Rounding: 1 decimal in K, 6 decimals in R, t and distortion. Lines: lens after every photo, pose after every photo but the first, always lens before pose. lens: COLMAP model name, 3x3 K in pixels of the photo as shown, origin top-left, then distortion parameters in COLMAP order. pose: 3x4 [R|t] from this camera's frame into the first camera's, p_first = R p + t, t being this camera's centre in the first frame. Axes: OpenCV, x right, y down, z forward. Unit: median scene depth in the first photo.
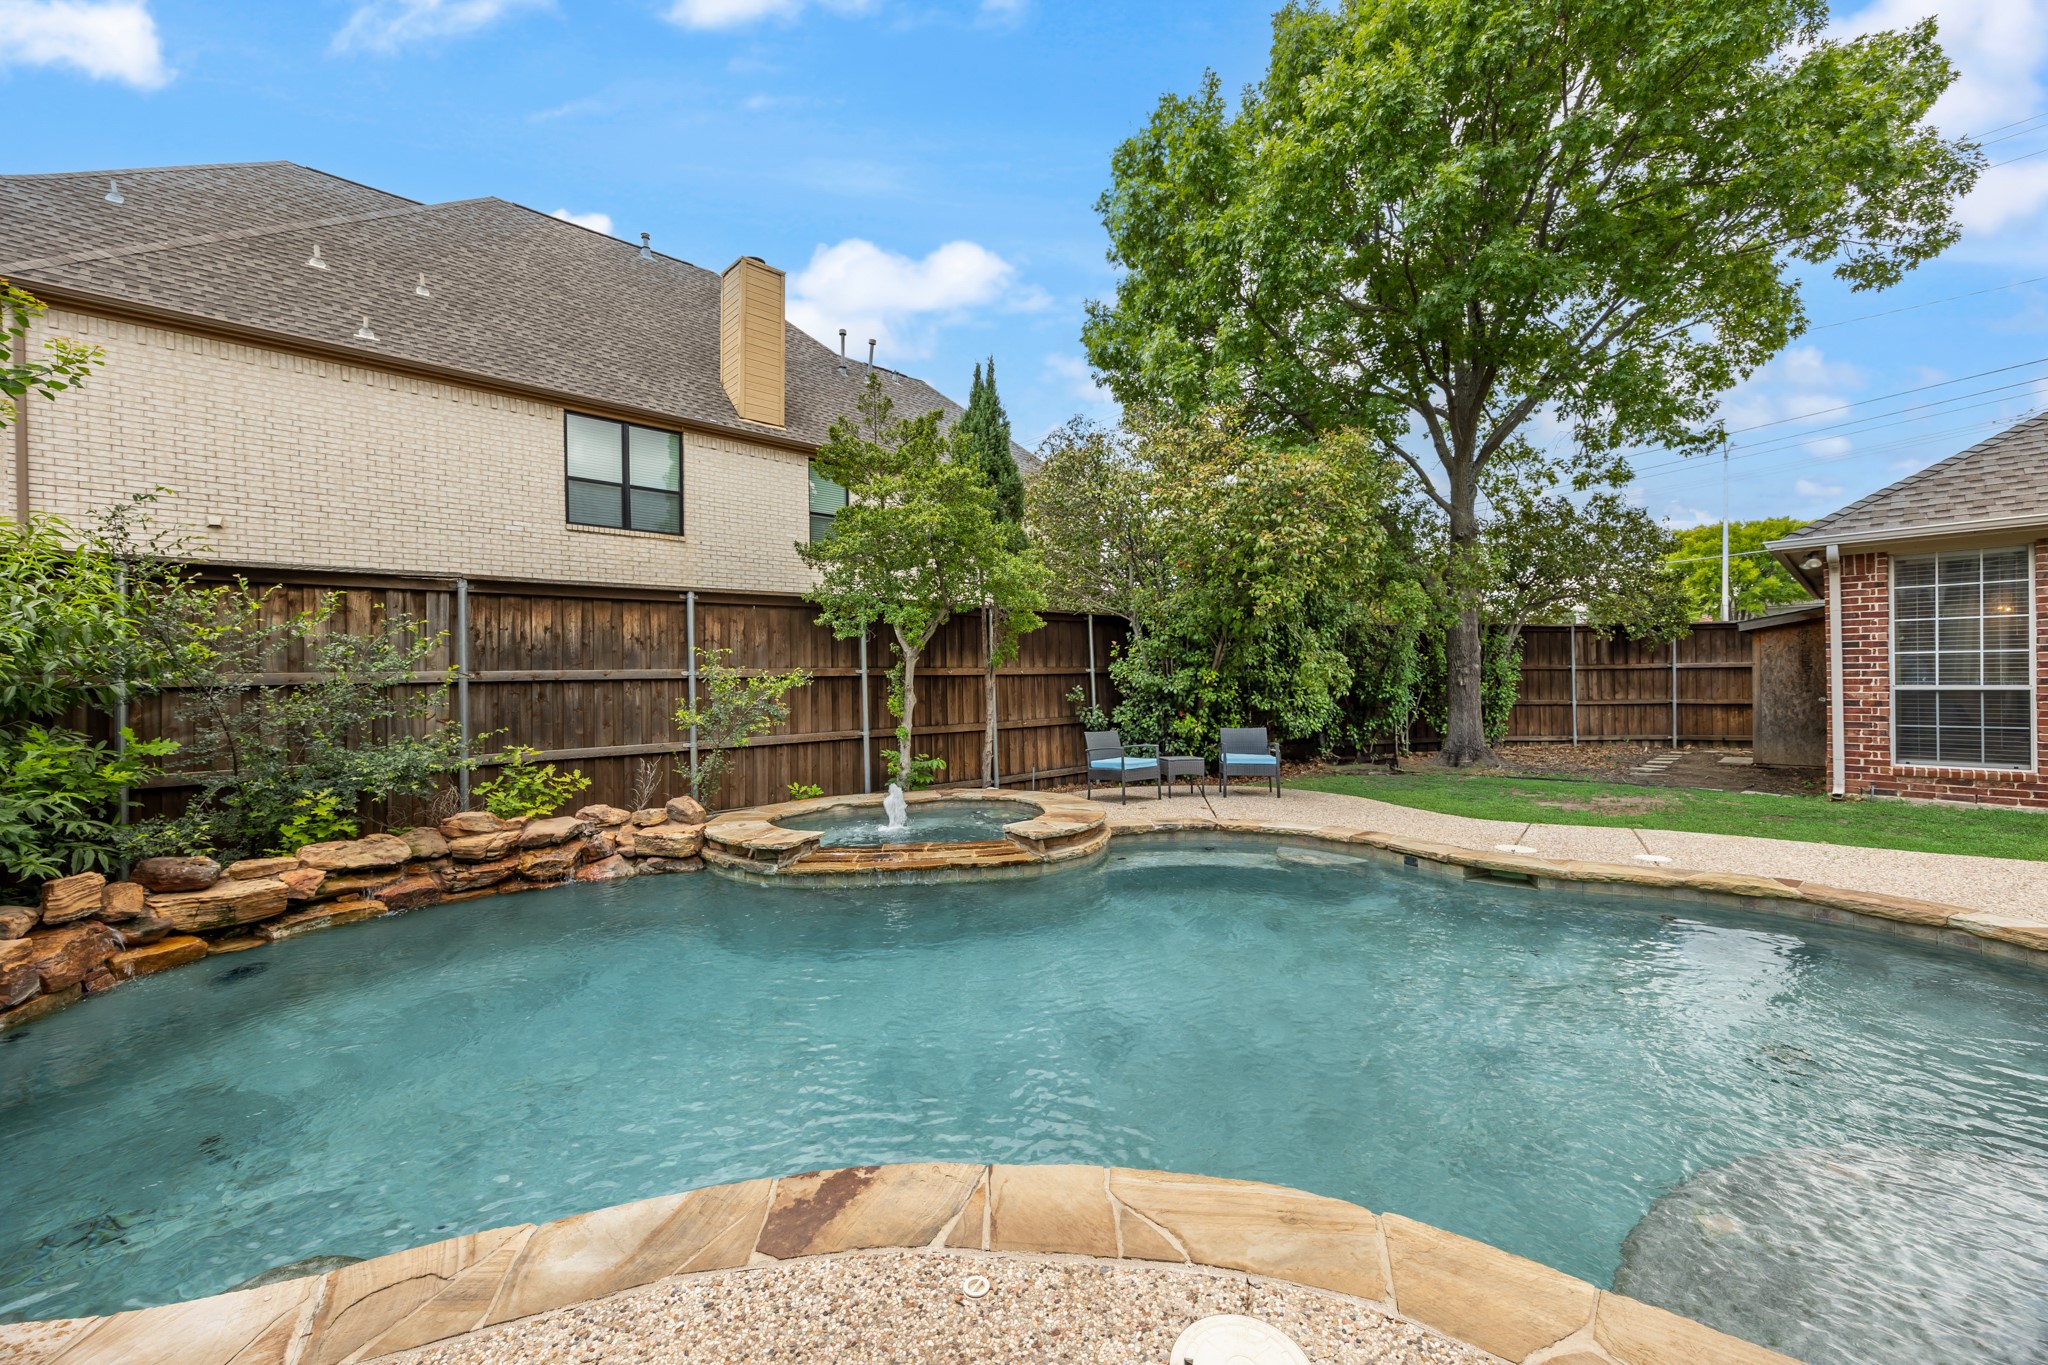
lens RADIAL K [[781.2, 0, 1024.0], [0, 781.2, 682.5], [0, 0, 1]] dist [-0.001407, 0.000129]
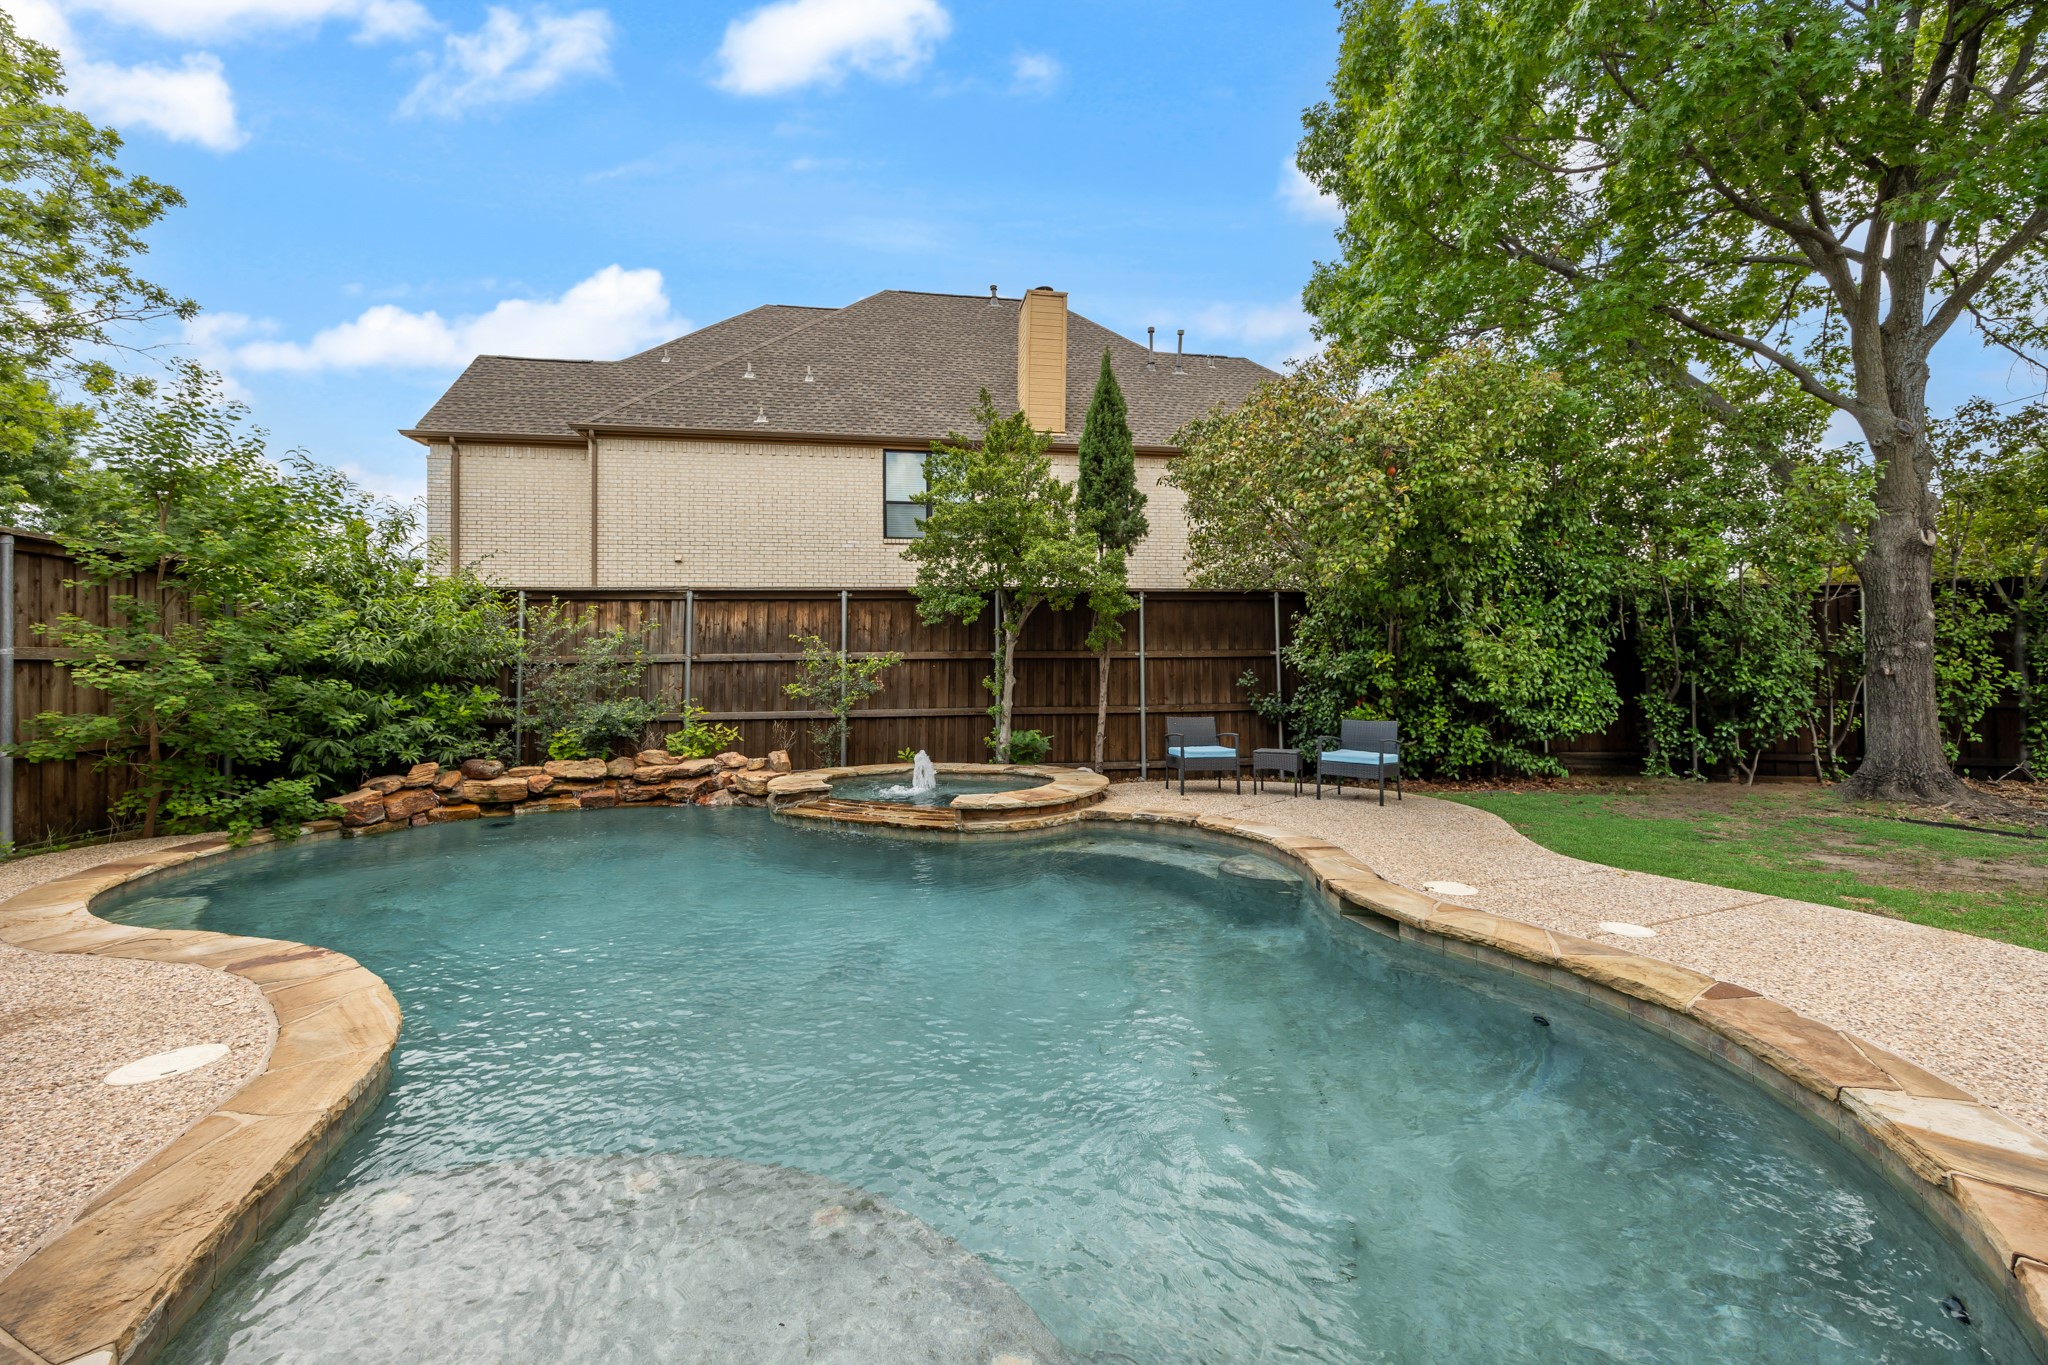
lens RADIAL K [[786.5, 0, 1037.6], [0, 786.5, 657.7], [0, 0, 1]] dist [-0.009593, 0.000688]
pose [[0.839314, -0.000510, -0.543647, 0.589621], [-0.007070, 0.999905, -0.011853, 0.004325], [0.543601, 0.013792, 0.839230, 0.129131]]
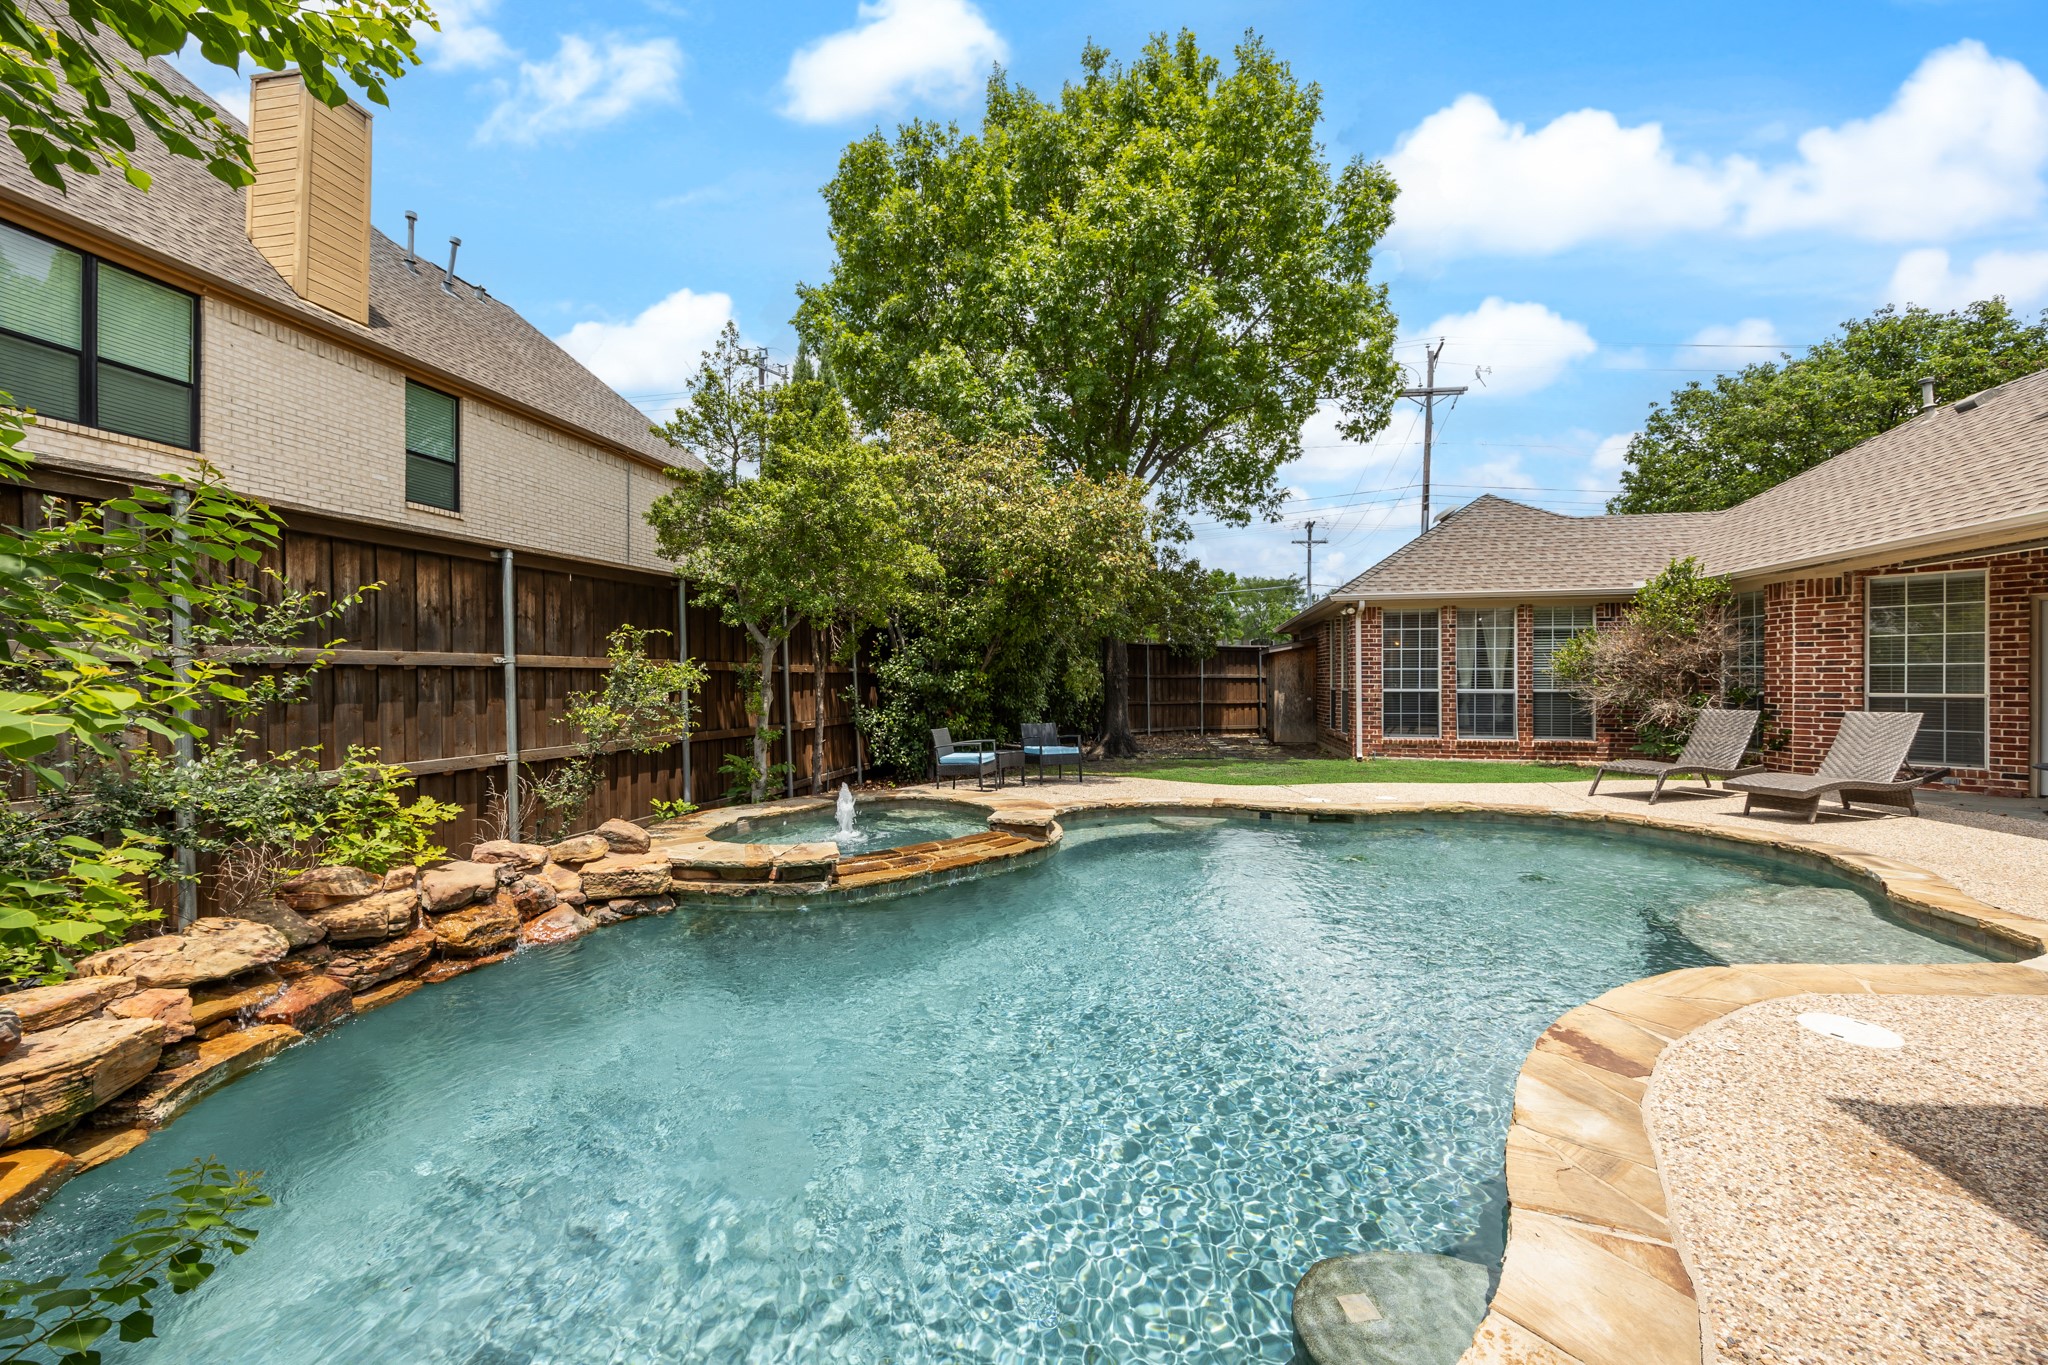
lens RADIAL K [[781.2, 0, 1024.0], [0, 781.2, 682.5], [0, 0, 1]] dist [-0.001407, 0.000129]
pose [[0.811511, 0.012130, 0.584211, -0.525007], [-0.006452, 0.999910, -0.011799, 0.016844], [-0.584301, 0.005806, 0.811516, 0.134548]]
